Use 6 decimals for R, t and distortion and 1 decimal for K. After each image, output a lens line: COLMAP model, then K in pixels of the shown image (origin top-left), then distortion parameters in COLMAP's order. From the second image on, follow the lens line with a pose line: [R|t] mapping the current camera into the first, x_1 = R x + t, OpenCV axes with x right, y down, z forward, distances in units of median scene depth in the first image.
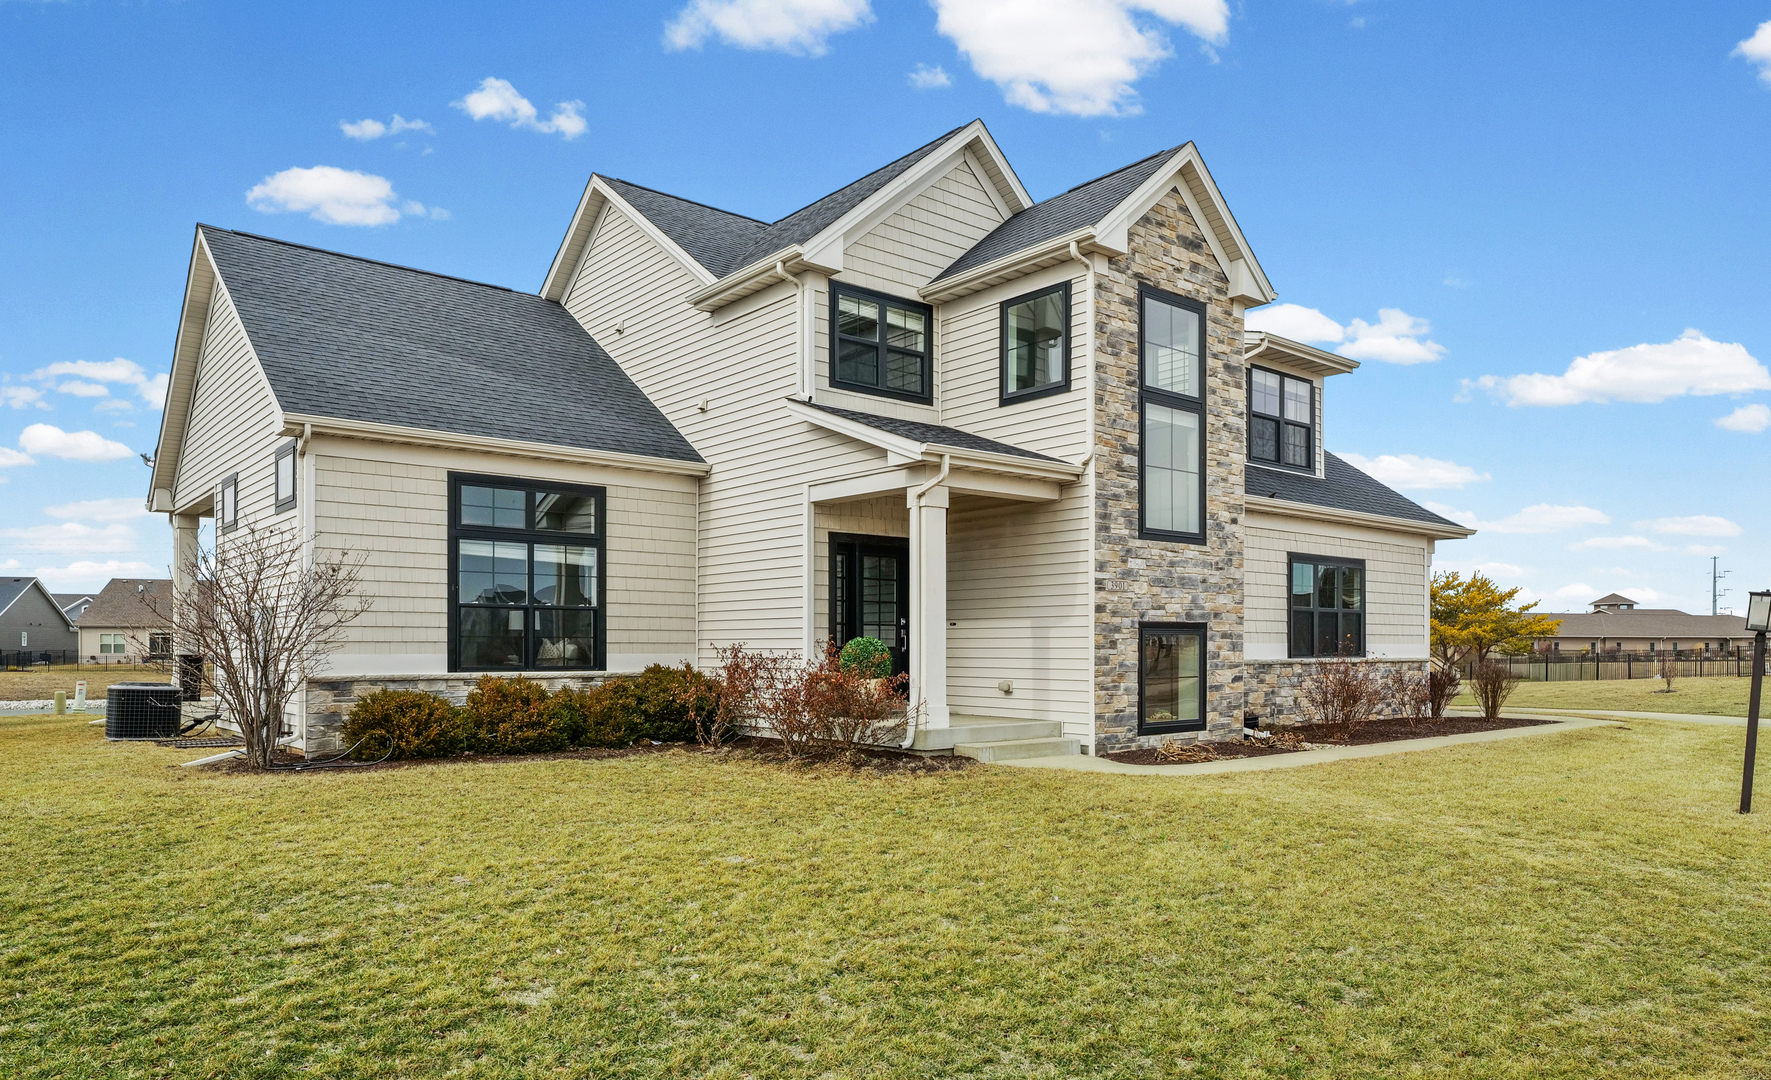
lens RADIAL K [[1133.3, 0, 885.4], [0, 1133.3, 647.2], [0, 0, 1]] dist [-0.000680, -0.000987]
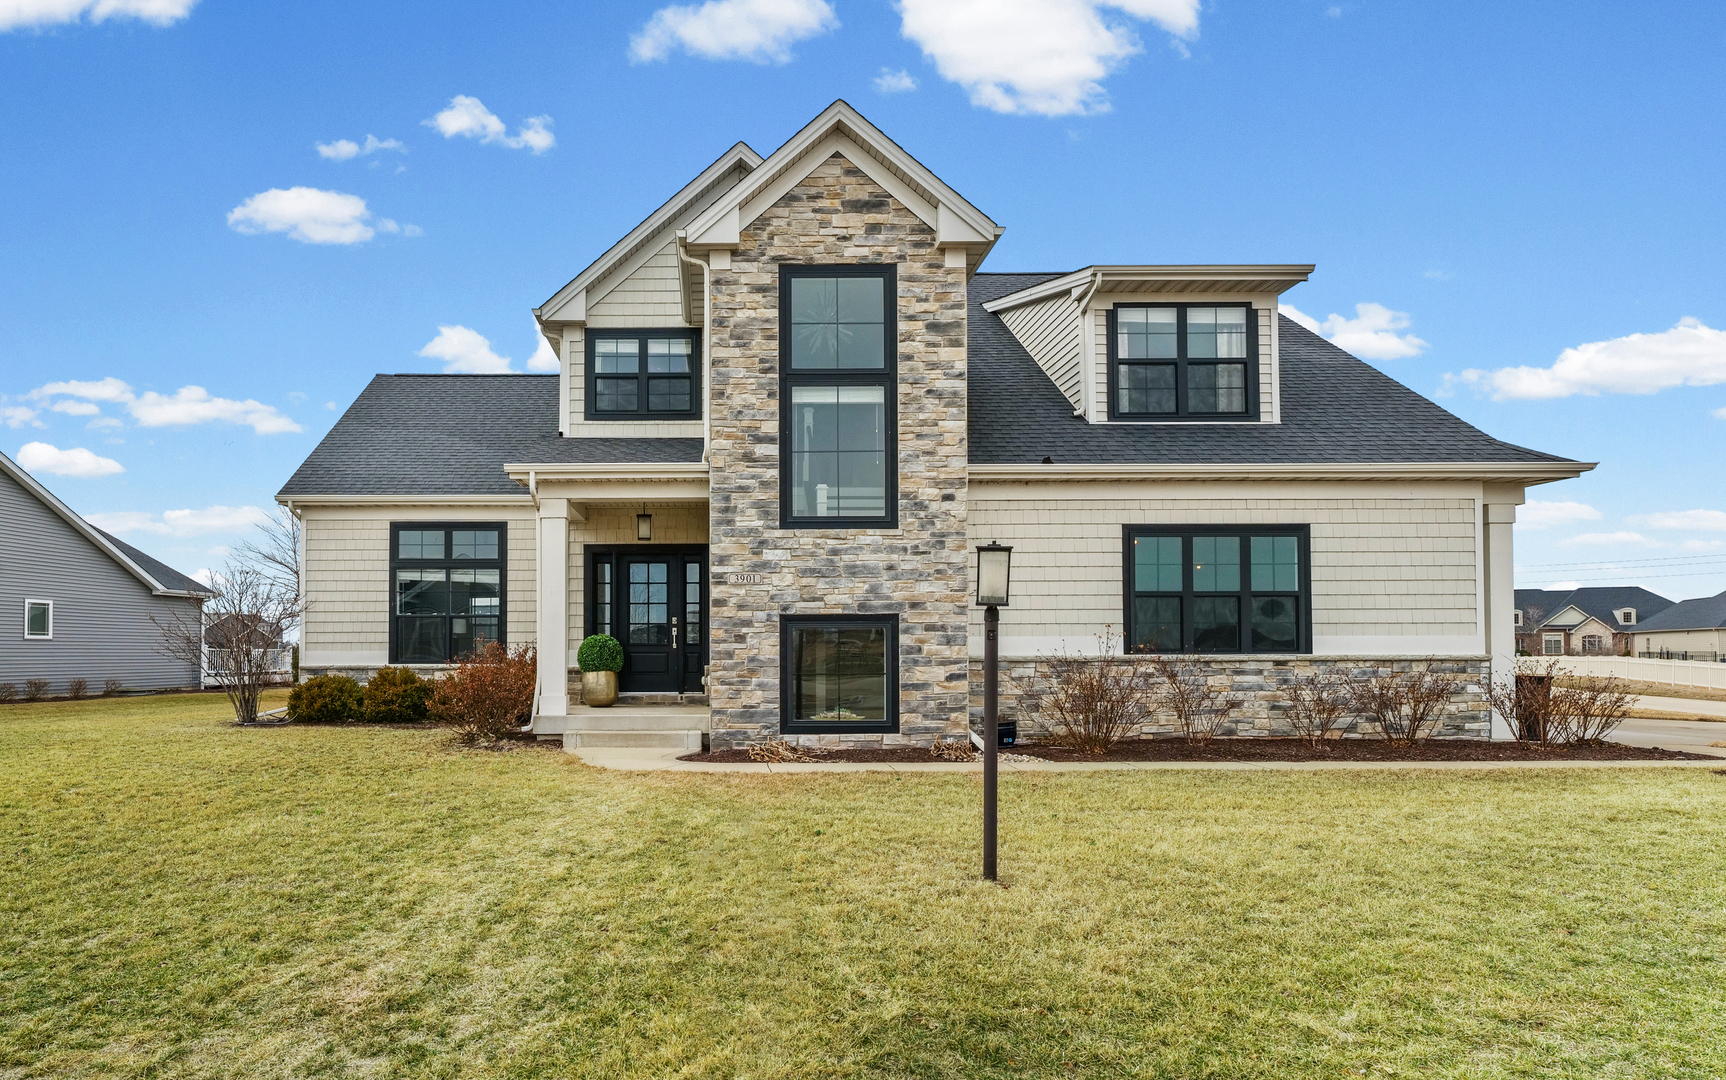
lens RADIAL K [[1032.1, 0, 862.9], [0, 1032.1, 628.2], [0, 0, 1]] dist [-0.001674, -0.000340]
pose [[0.760348, -0.018344, -0.649257, 0.818992], [0.002814, 0.999685, -0.024949, 0.010552], [0.649510, 0.017143, 0.760160, 0.368302]]
